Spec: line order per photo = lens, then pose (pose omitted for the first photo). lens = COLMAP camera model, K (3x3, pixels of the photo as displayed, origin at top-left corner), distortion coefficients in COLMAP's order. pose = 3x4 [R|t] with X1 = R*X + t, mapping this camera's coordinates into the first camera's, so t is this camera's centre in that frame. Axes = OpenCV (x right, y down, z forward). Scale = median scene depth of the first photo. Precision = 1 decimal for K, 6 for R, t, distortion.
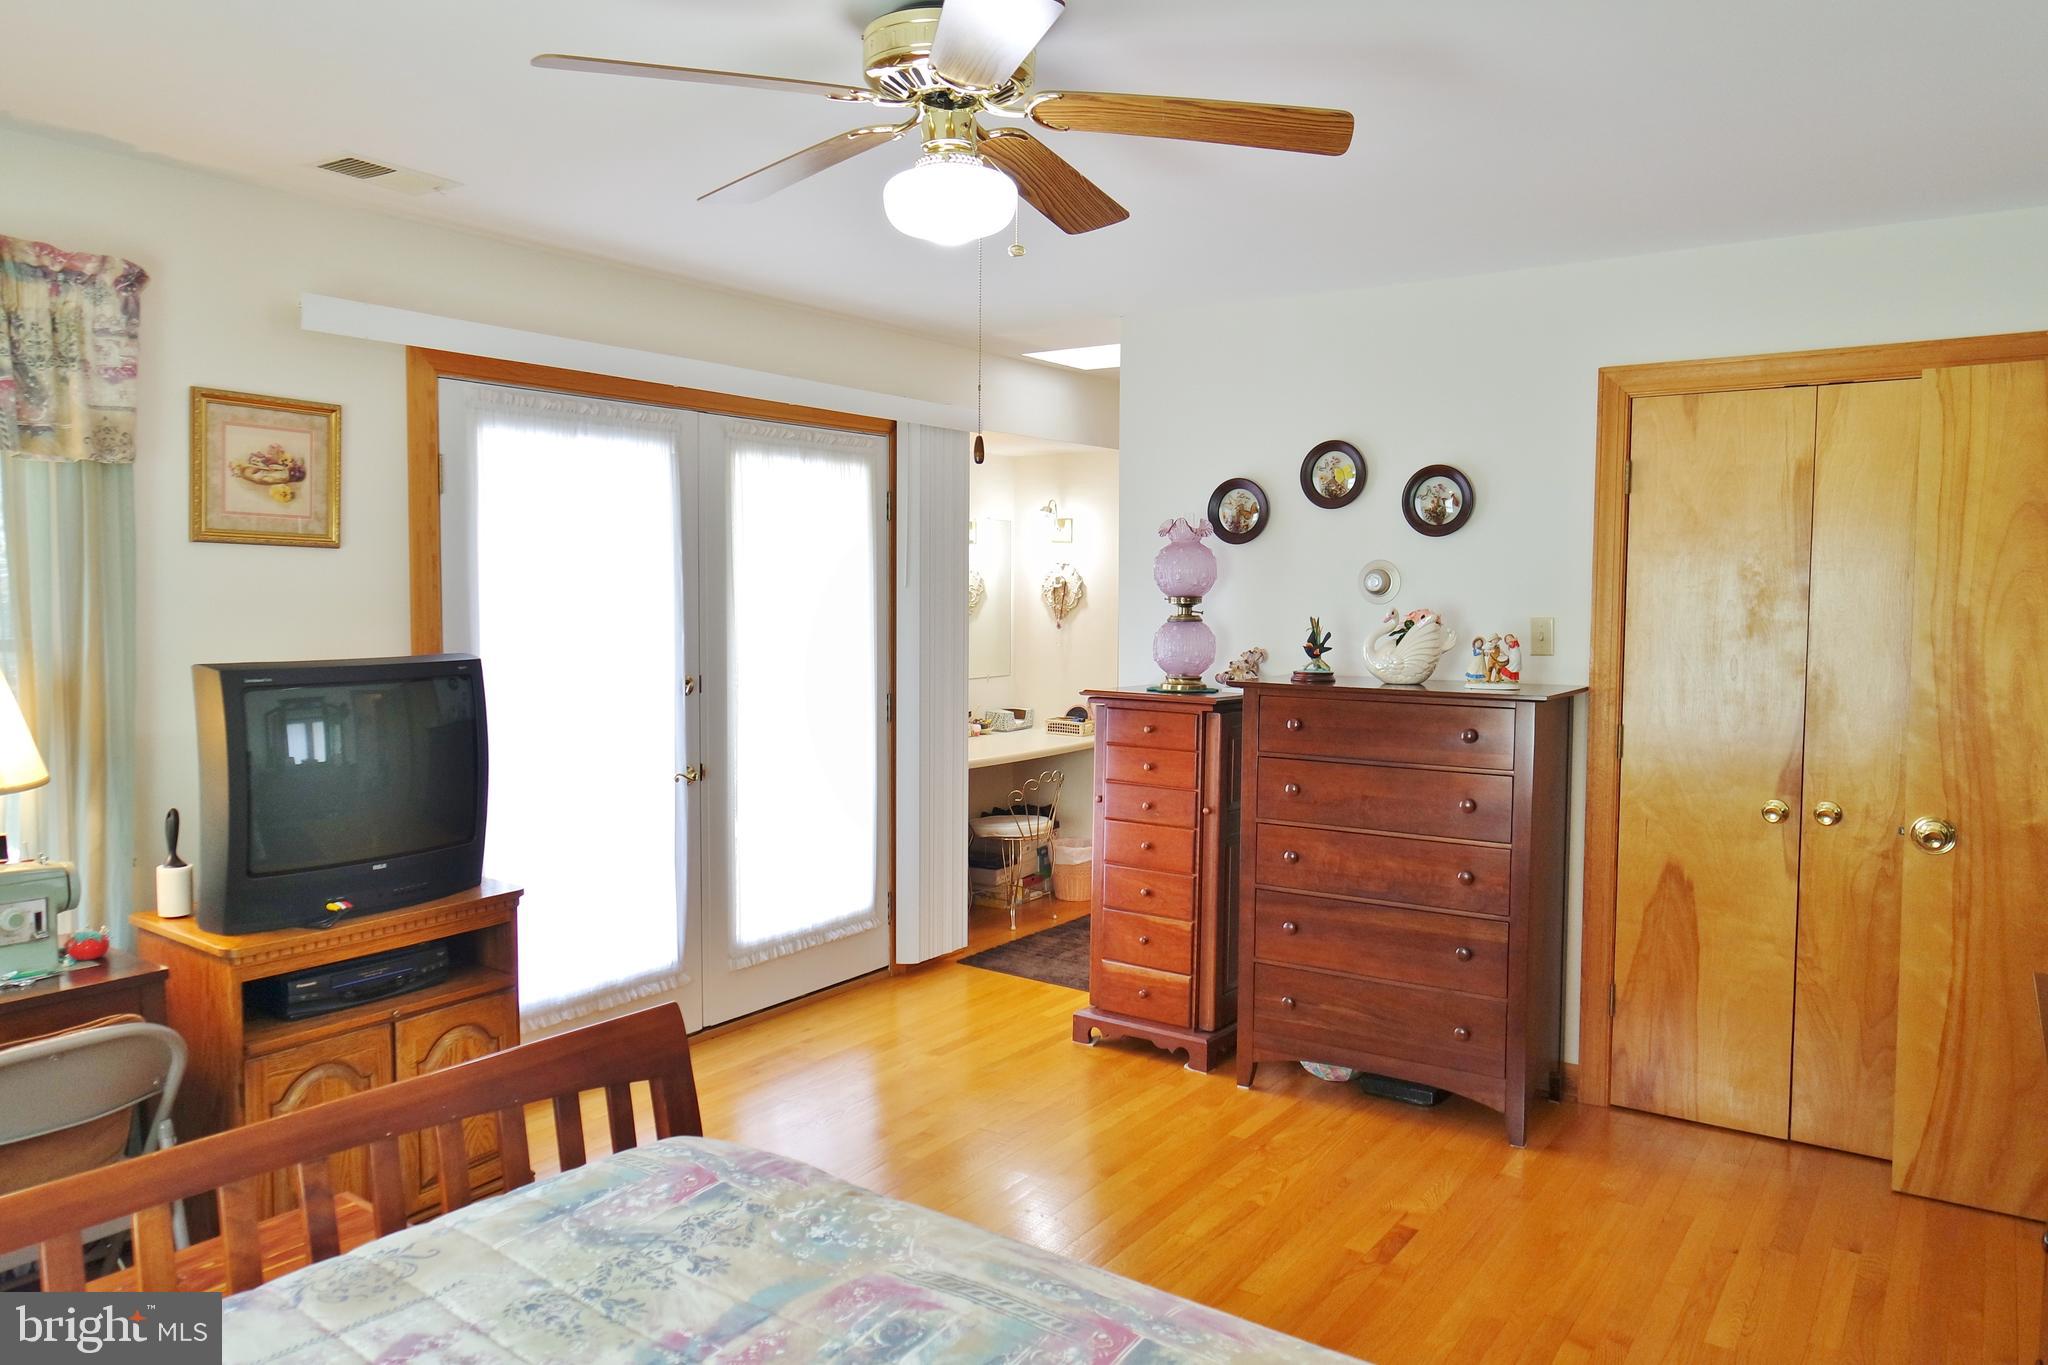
lens RADIAL K [[1428.1, 0, 1018.1], [0, 1428.1, 676.8], [0, 0, 1]] dist [0.000064, 0.002982]
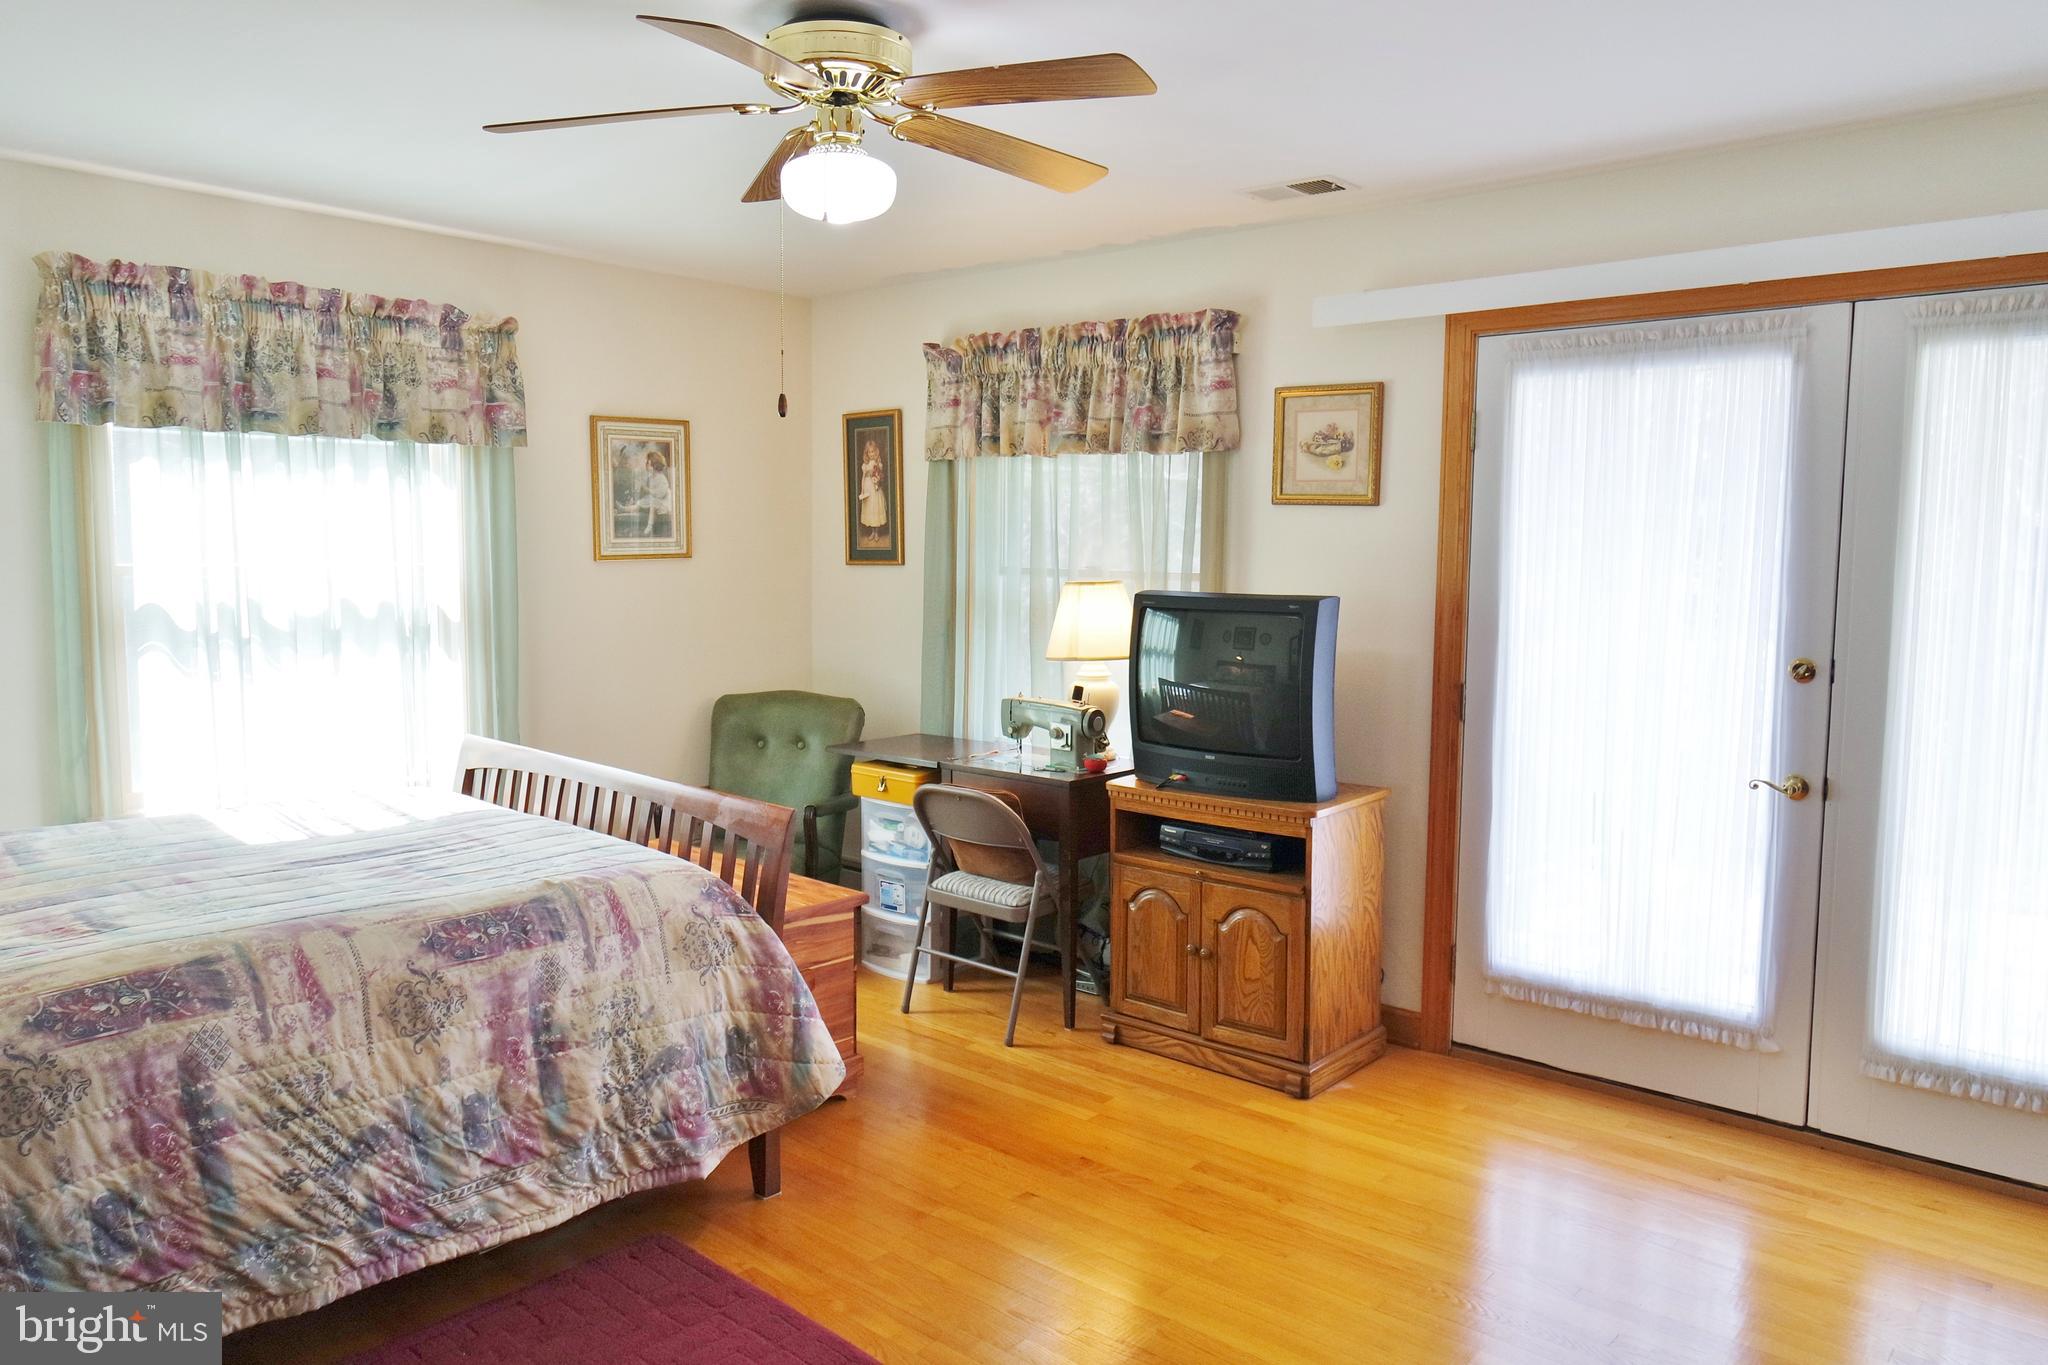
lens RADIAL K [[1428.1, 0, 1029.3], [0, 1428.1, 676.4], [0, 0, 1]] dist [0.000064, 0.002982]
pose [[-0.114859, 0.084635, -0.989770, 0.739788], [-0.075849, 0.992708, 0.093688, -0.040170], [0.990482, 0.085834, -0.107602, 0.875164]]
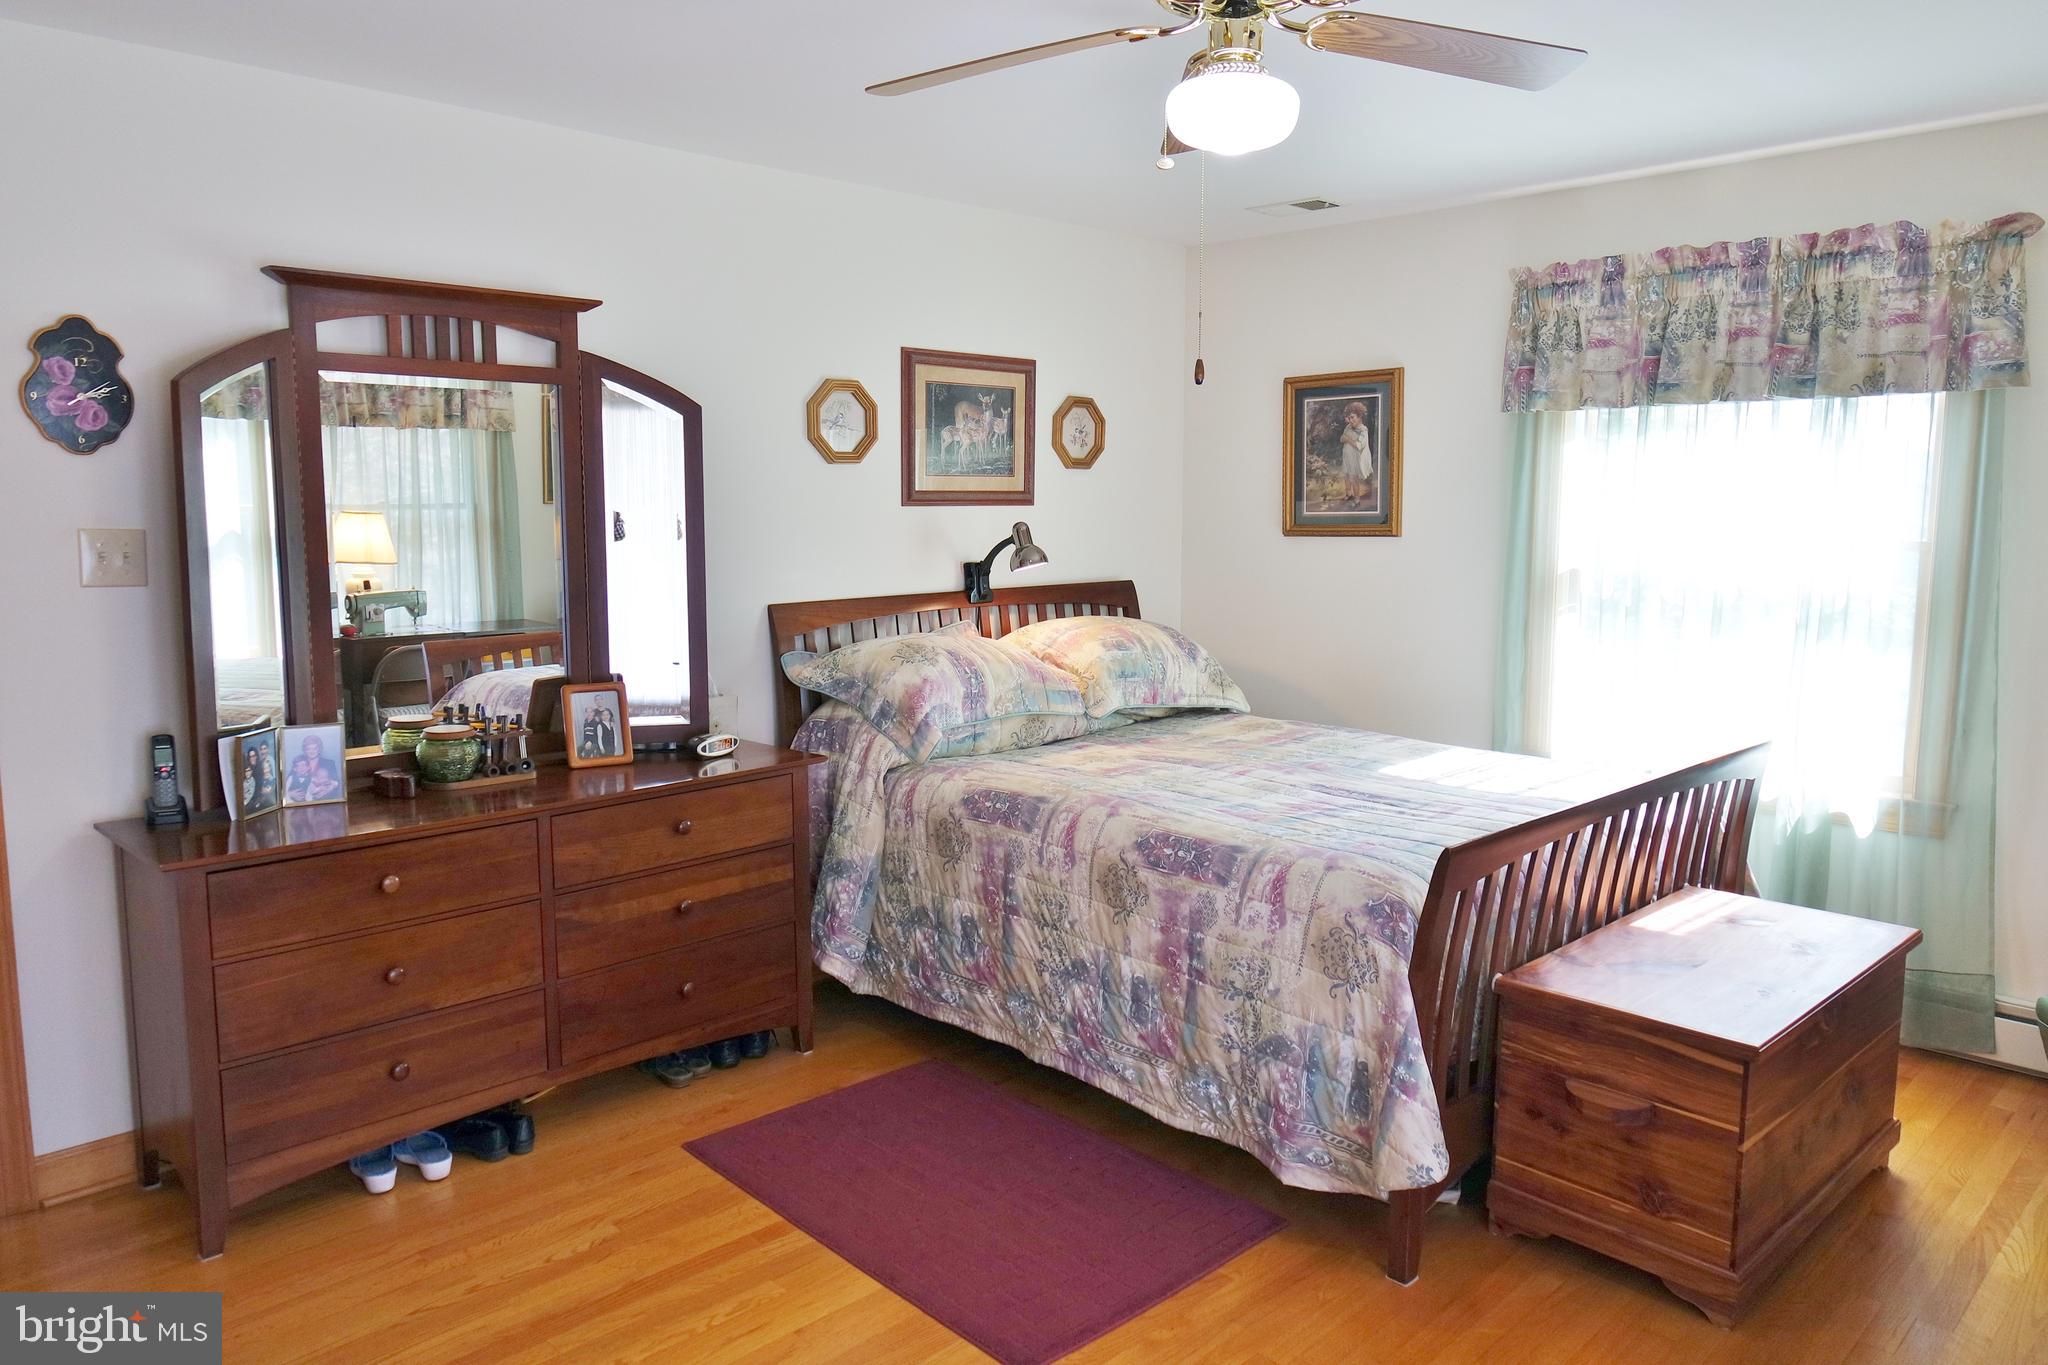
lens RADIAL K [[1428.1, 0, 1034.4], [0, 1428.1, 679.7], [0, 0, 1]] dist [0.000064, 0.002982]
pose [[-0.980191, -0.033069, 0.195272, -0.069141], [0.006276, 0.980281, 0.197510, -0.092512], [-0.197953, 0.194823, -0.960655, 1.373657]]
